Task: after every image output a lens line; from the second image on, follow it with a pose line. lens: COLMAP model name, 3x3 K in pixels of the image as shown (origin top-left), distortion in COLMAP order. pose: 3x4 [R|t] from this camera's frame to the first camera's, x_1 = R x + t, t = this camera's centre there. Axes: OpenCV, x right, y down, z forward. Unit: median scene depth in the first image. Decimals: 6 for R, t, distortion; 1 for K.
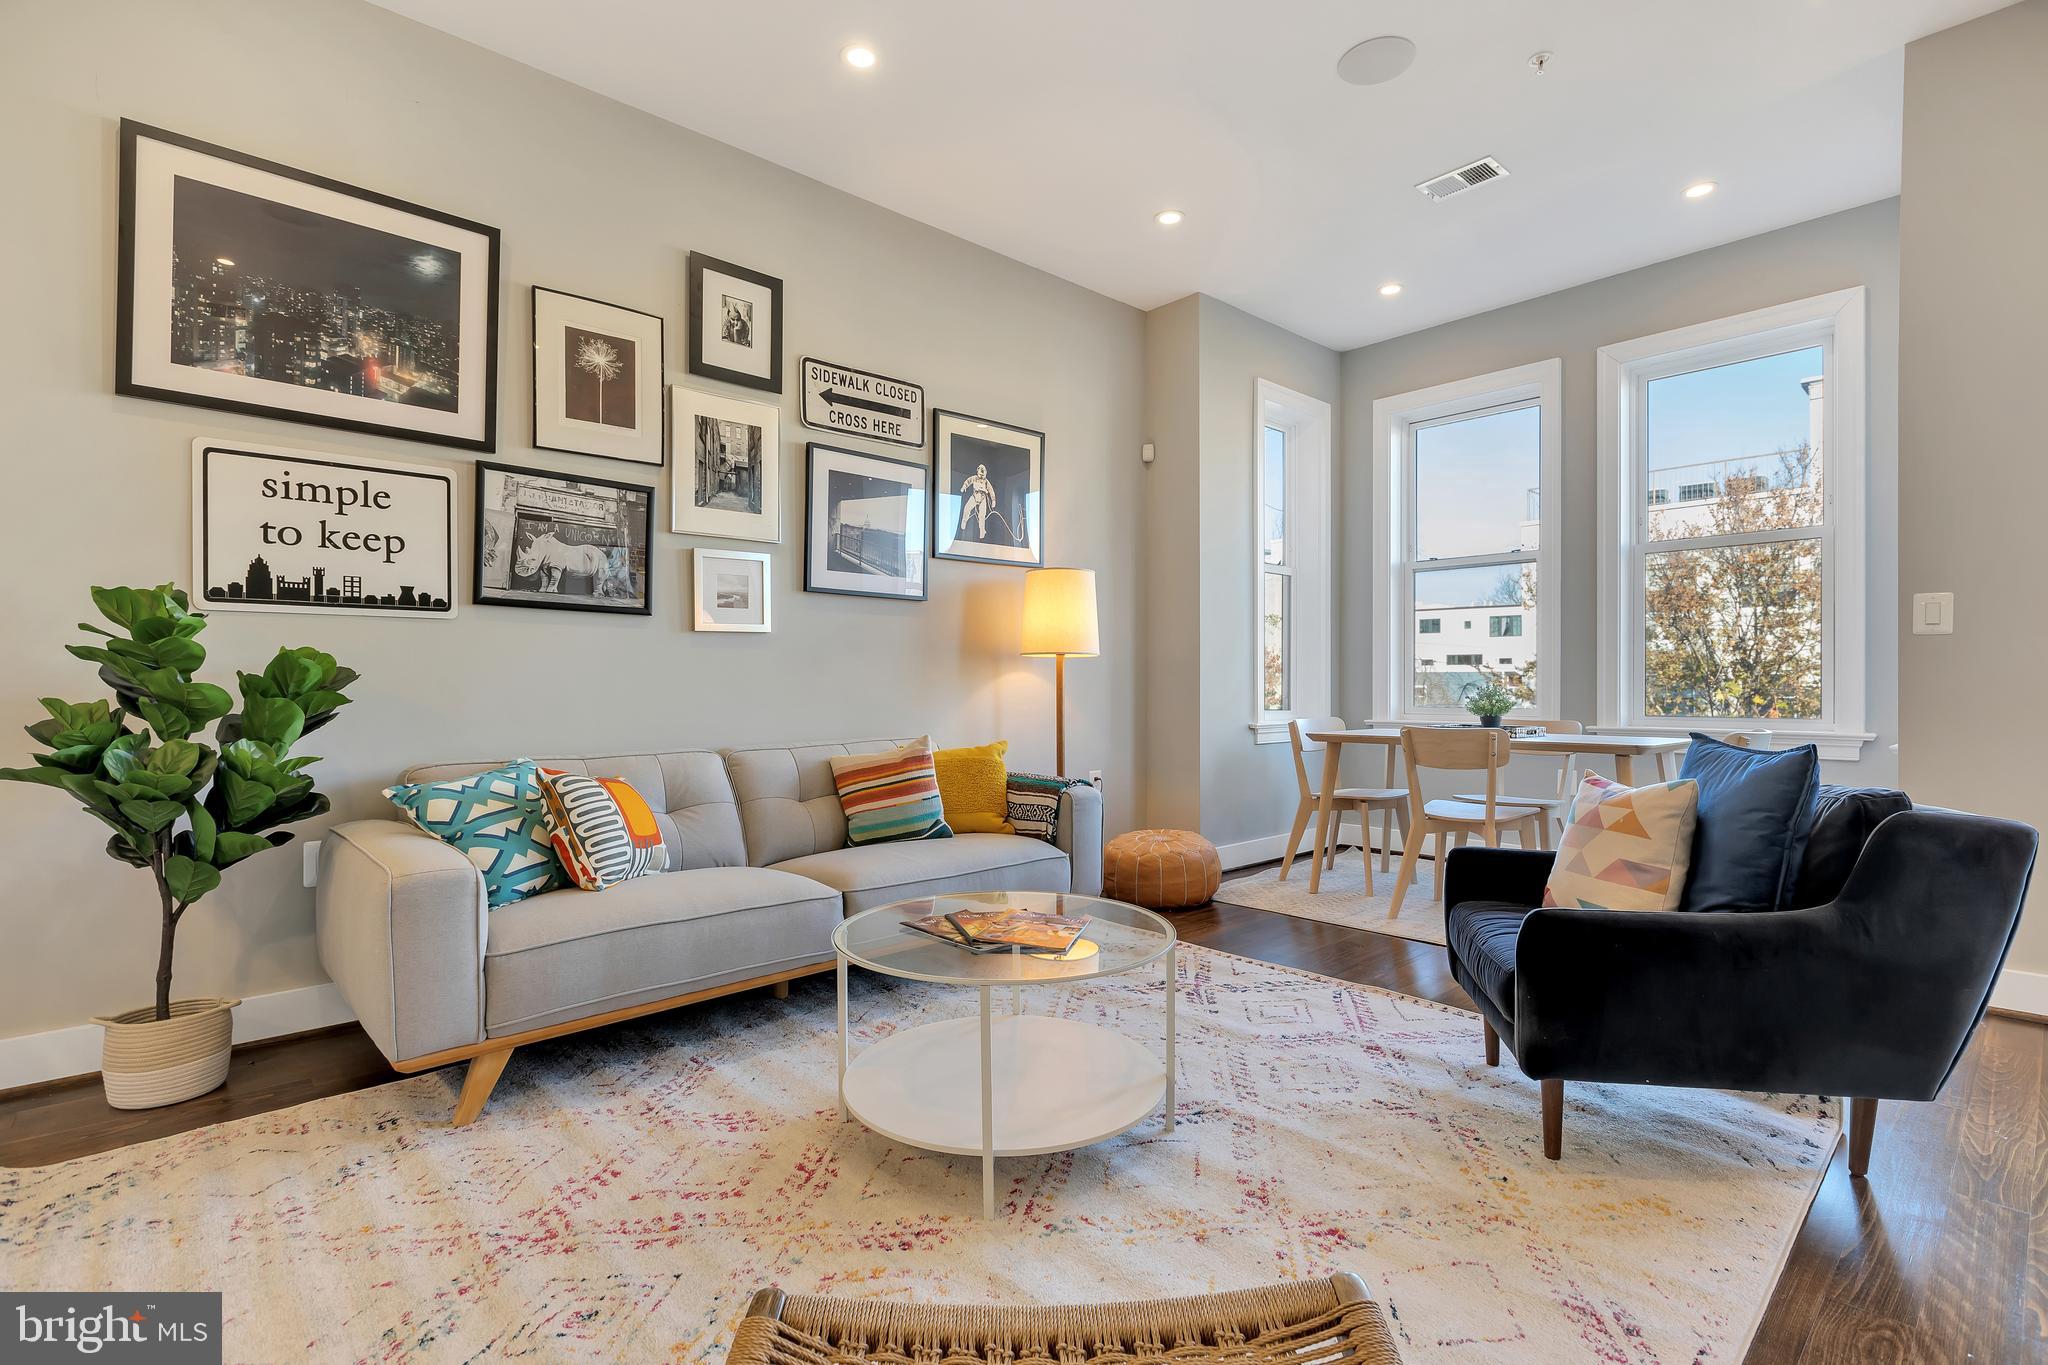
lens RADIAL K [[949.3, 0, 1031.2], [0, 949.3, 686.0], [0, 0, 1]] dist [-0.004481, 0.000431]
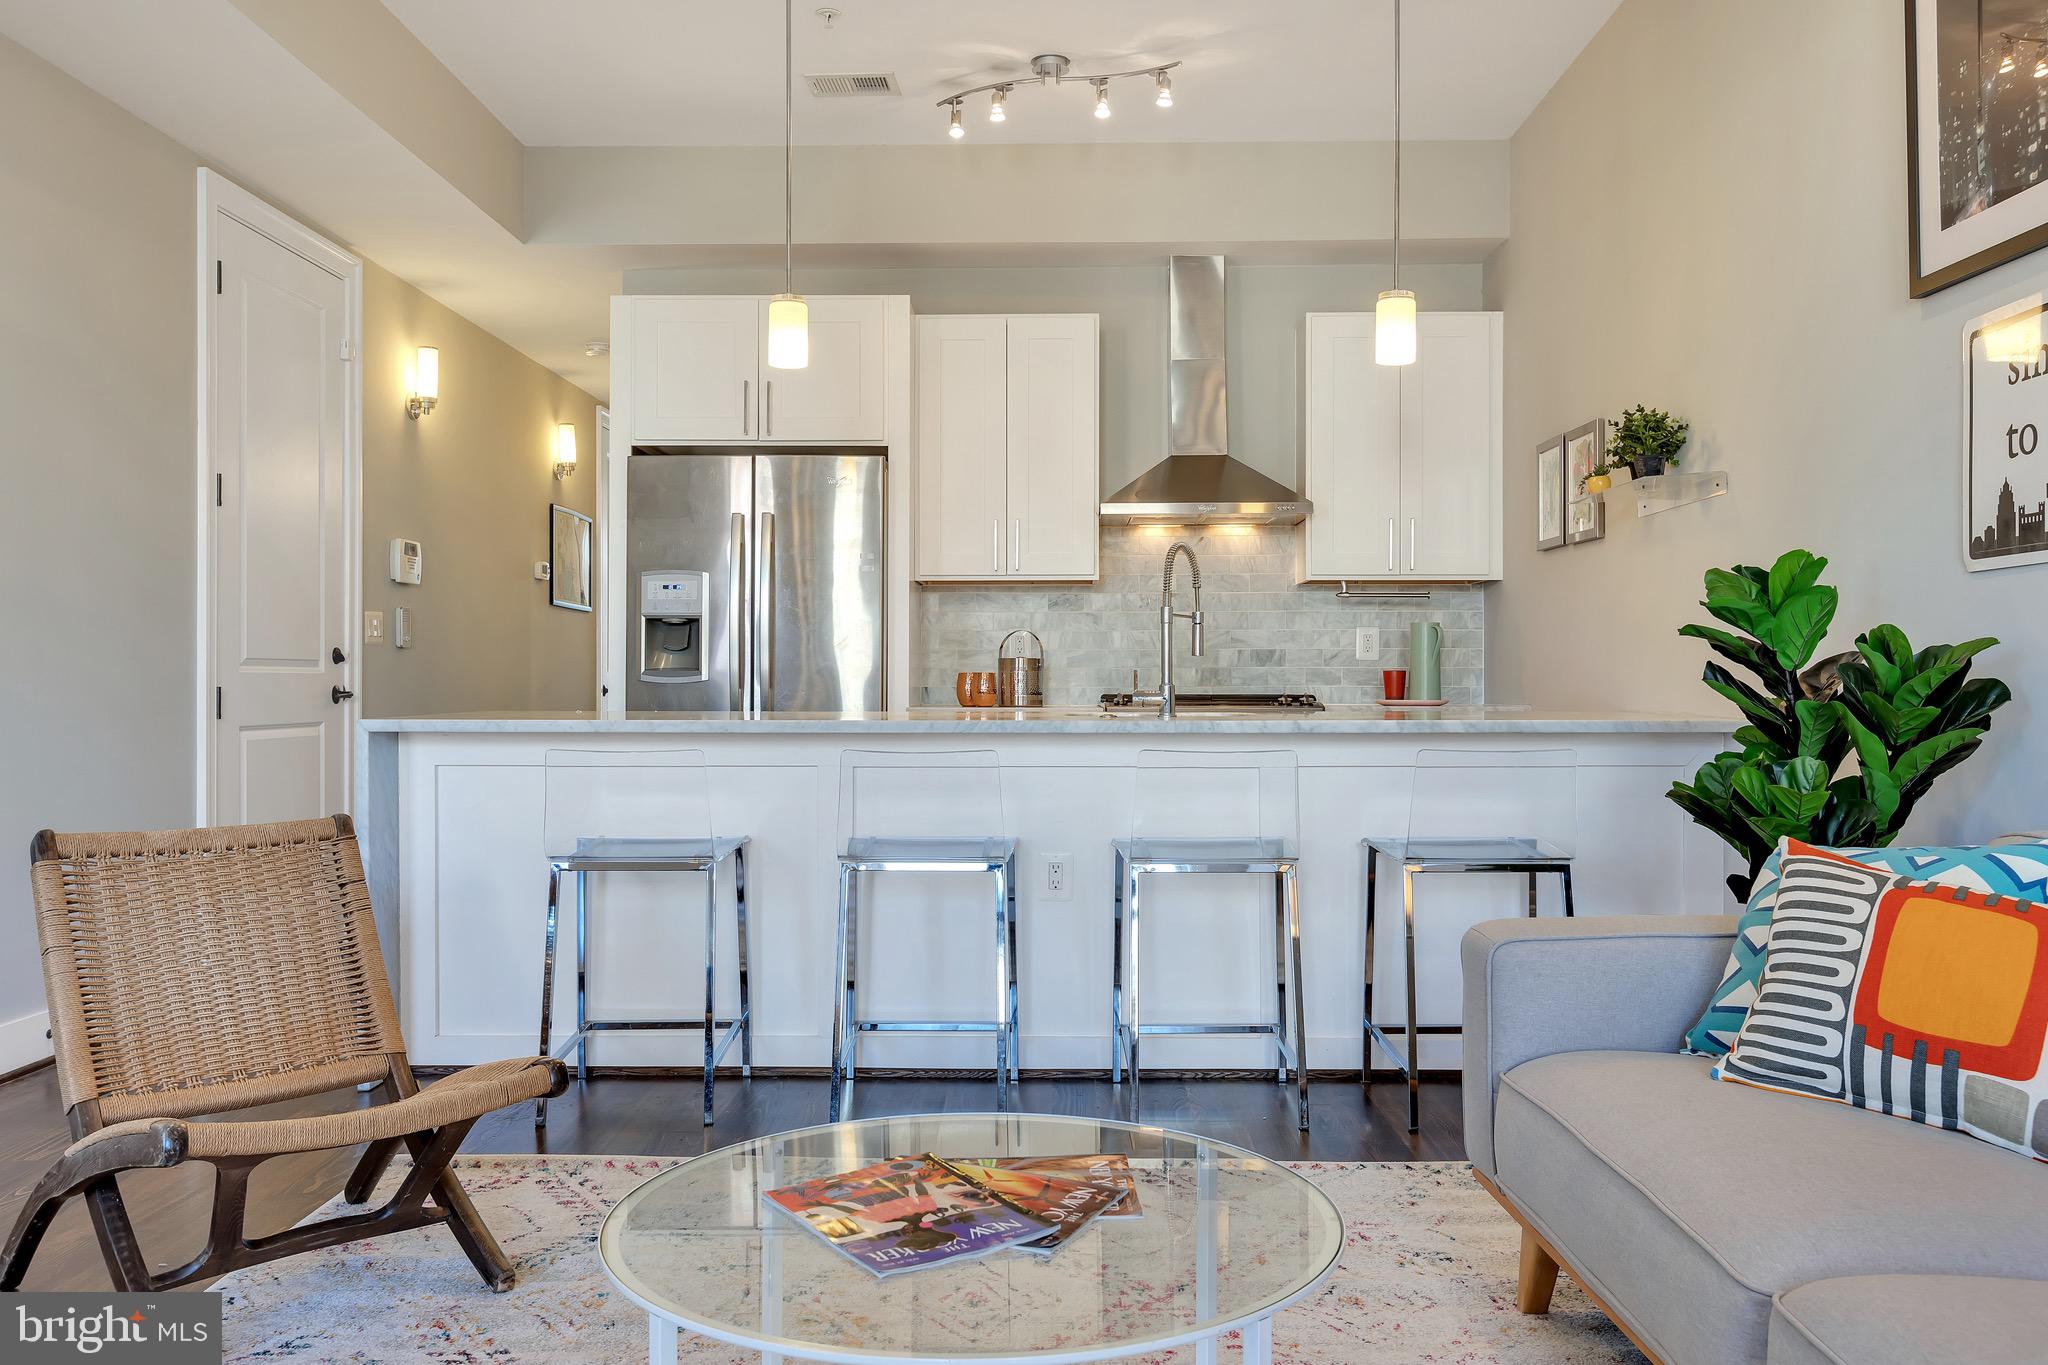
lens RADIAL K [[1625.6, 0, 1026.6], [0, 1625.6, 674.7], [0, 0, 1]] dist [0.007427, -0.005061]
pose [[-0.684637, -0.001181, -0.728883, 0.399398], [-0.000029, 0.999999, -0.001593, -0.004265], [0.728884, -0.001069, -0.684636, 1.165584]]
